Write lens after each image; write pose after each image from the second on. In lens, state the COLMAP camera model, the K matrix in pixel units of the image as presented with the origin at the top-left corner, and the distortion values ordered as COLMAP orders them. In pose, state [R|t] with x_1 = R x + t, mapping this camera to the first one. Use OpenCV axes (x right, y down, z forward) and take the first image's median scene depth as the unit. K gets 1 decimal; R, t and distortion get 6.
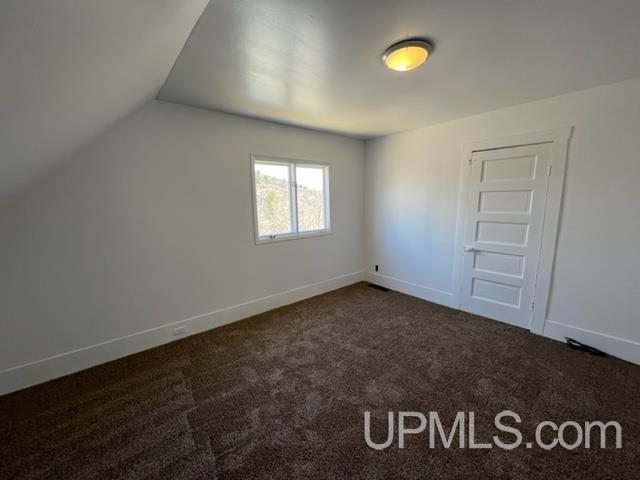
lens RADIAL K [[256.7, 0, 318.4], [0, 256.7, 240.4], [0, 0, 1]] dist [0.002595, 0.000038]
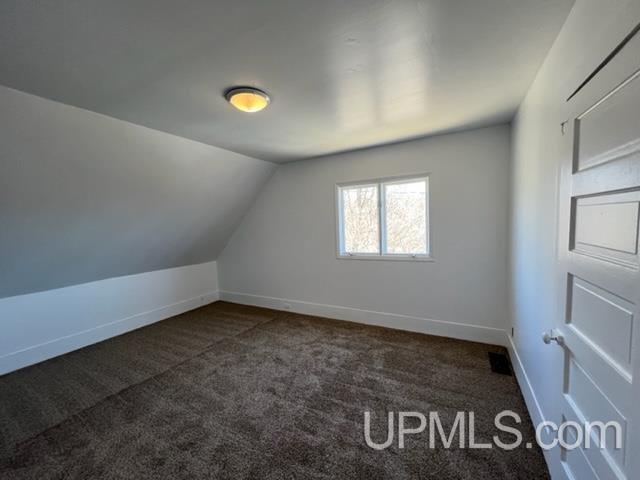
lens RADIAL K [[256.7, 0, 318.4], [0, 256.7, 240.4], [0, 0, 1]] dist [0.002595, 0.000038]
pose [[0.369554, 0.065309, -0.926911, 0.774149], [-0.108544, 0.993732, 0.026742, -0.085916], [0.922848, 0.090728, 0.374327, 0.457562]]
